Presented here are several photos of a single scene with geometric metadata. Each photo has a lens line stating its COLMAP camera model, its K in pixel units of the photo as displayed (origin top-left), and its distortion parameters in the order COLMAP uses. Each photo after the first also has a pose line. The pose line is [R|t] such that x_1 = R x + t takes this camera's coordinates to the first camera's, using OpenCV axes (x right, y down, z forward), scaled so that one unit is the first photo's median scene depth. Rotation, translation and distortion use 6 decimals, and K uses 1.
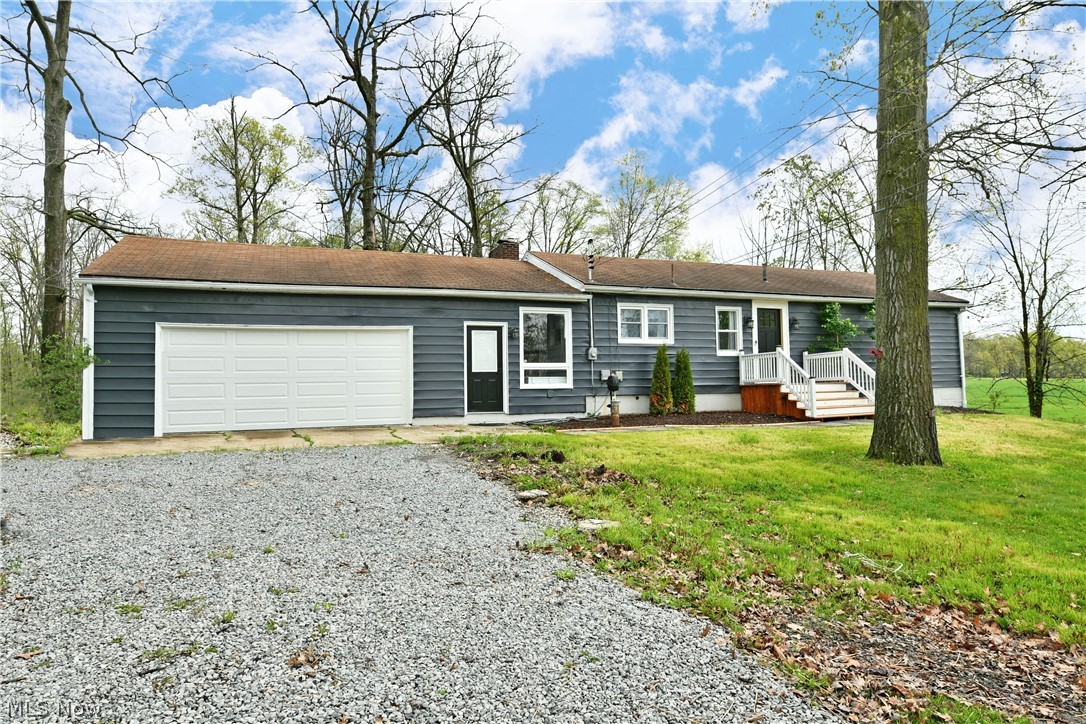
lens RADIAL K [[652.9, 0, 489.7], [0, 652.9, 358.9], [0, 0, 1]] dist [-0.006069, -0.001055]
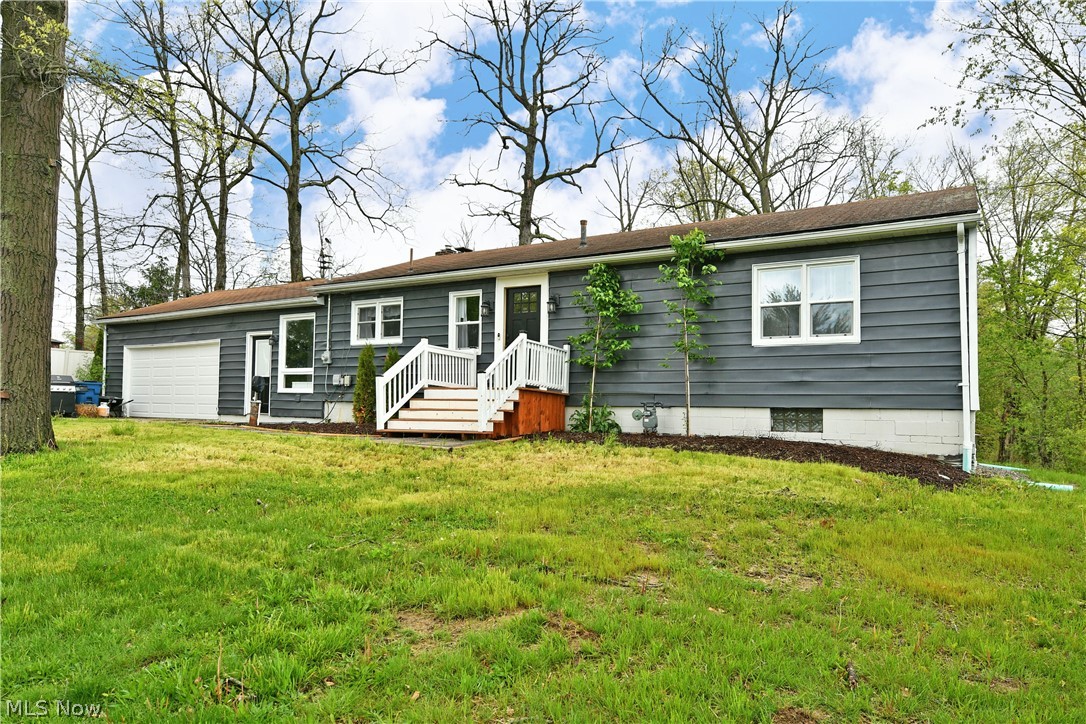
lens RADIAL K [[649.0, 0, 541.1], [0, 649.0, 400.4], [0, 0, 1]] dist [-0.002840, -0.000156]
pose [[0.643860, 0.009860, -0.765080, 1.116505], [-0.011384, 0.999930, 0.003306, 0.049681], [0.765059, 0.006581, 0.643927, 0.643873]]
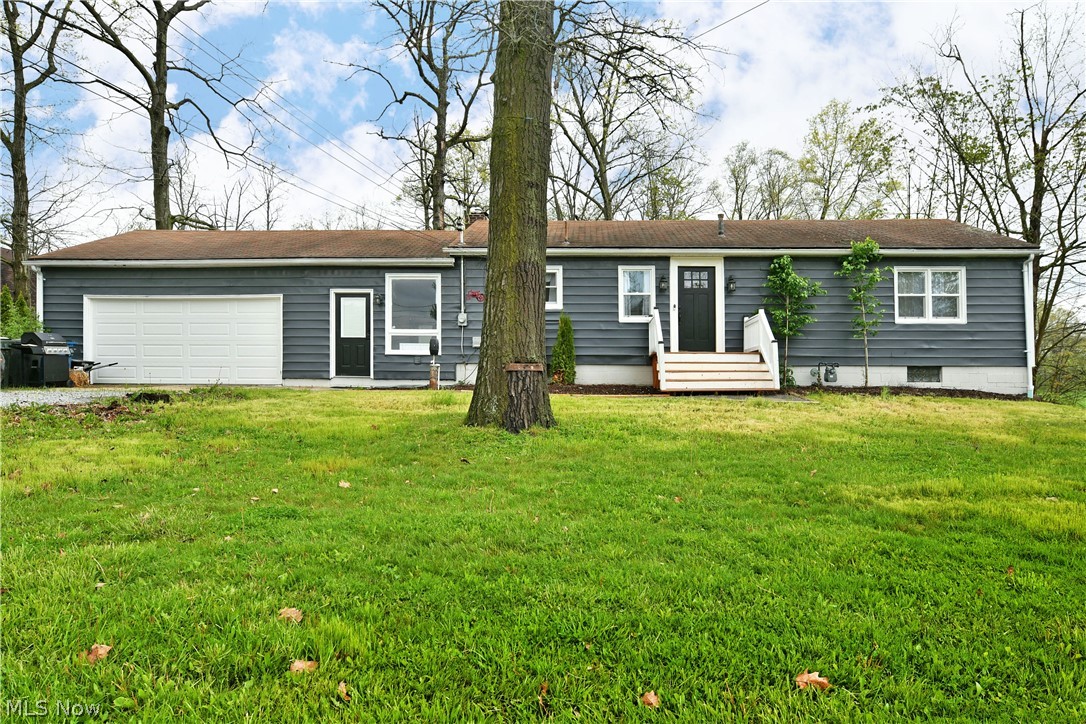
lens RADIAL K [[652.9, 0, 489.7], [0, 652.9, 358.9], [0, 0, 1]] dist [-0.006069, -0.001055]
pose [[0.917754, 0.011569, -0.396981, 0.592385], [-0.007192, 0.999896, 0.012513, 0.038630], [0.397084, -0.008629, 0.917742, 0.134131]]
